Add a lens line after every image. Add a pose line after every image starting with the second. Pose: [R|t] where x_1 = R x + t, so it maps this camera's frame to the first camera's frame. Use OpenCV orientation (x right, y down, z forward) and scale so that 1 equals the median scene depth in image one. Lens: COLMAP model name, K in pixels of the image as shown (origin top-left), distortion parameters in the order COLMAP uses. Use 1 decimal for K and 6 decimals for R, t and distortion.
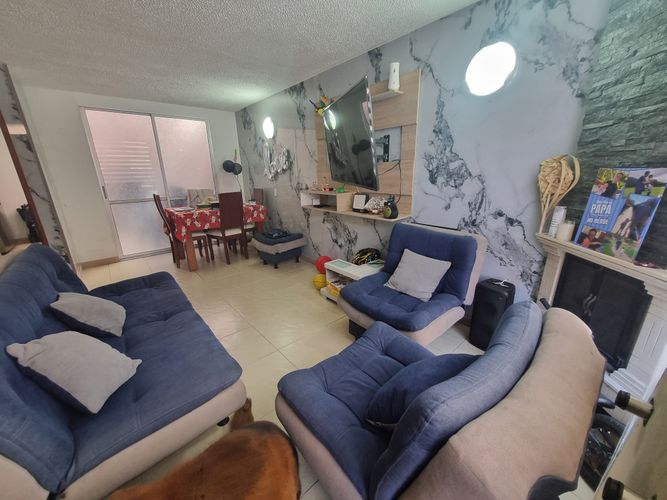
lens RADIAL K [[261.6, 0, 332.2], [0, 261.6, 252.1], [0, 0, 1]] dist [-0.001588, -0.000825]
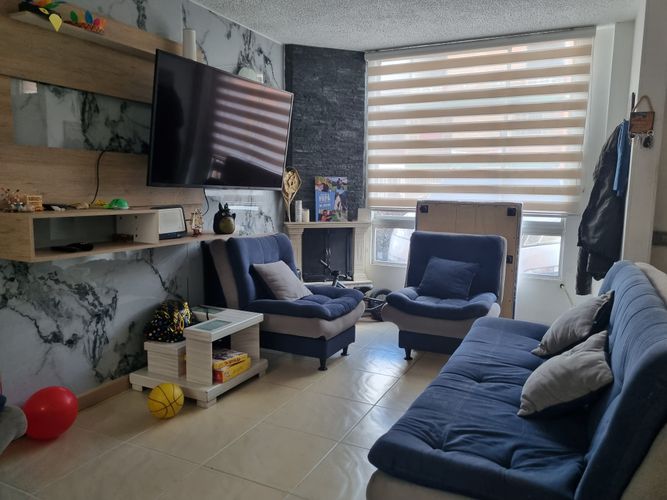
lens RADIAL K [[511.1, 0, 333.9], [0, 511.1, 251.4], [0, 0, 1]] dist [0.005914, 0.004250]
pose [[-0.396345, -0.105980, 0.911964, -2.065373], [0.263221, 0.938499, 0.223461, -0.552154], [-0.879560, 0.328616, -0.344073, 2.119148]]
